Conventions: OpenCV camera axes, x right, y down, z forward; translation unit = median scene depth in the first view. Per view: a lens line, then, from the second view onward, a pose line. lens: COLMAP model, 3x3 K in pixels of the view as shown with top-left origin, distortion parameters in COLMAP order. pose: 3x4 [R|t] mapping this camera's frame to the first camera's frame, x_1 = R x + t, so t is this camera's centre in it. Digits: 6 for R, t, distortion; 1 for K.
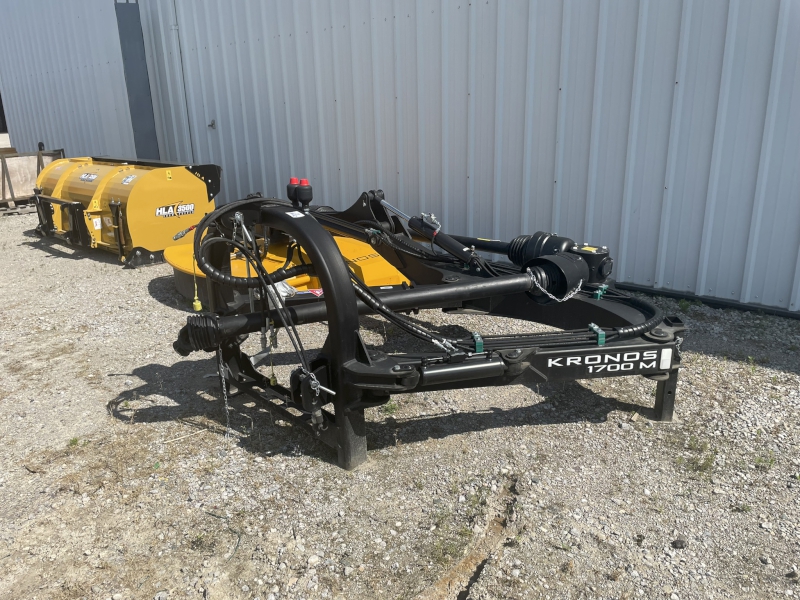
lens RADIAL K [[603.5, 0, 400.0], [0, 603.5, 300.0], [0, 0, 1]] dist [0.101125, -0.134252]
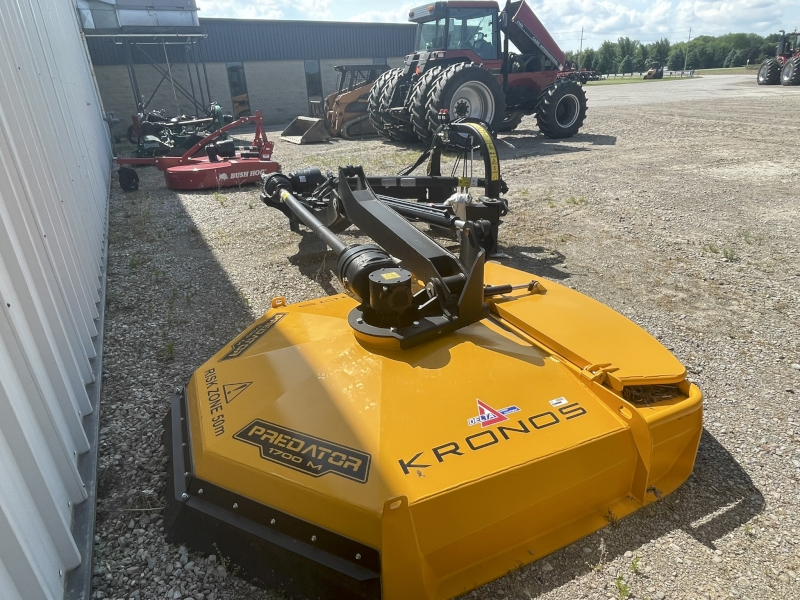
lens RADIAL K [[489.2, 0, 393.7], [0, 489.2, 298.9], [0, 0, 1]] dist [0.001277, -0.002203]
pose [[-0.940034, -0.074752, 0.332787, -0.393061], [0.163907, 0.756641, 0.632953, -0.508314], [-0.299115, 0.649544, -0.699016, 1.691523]]
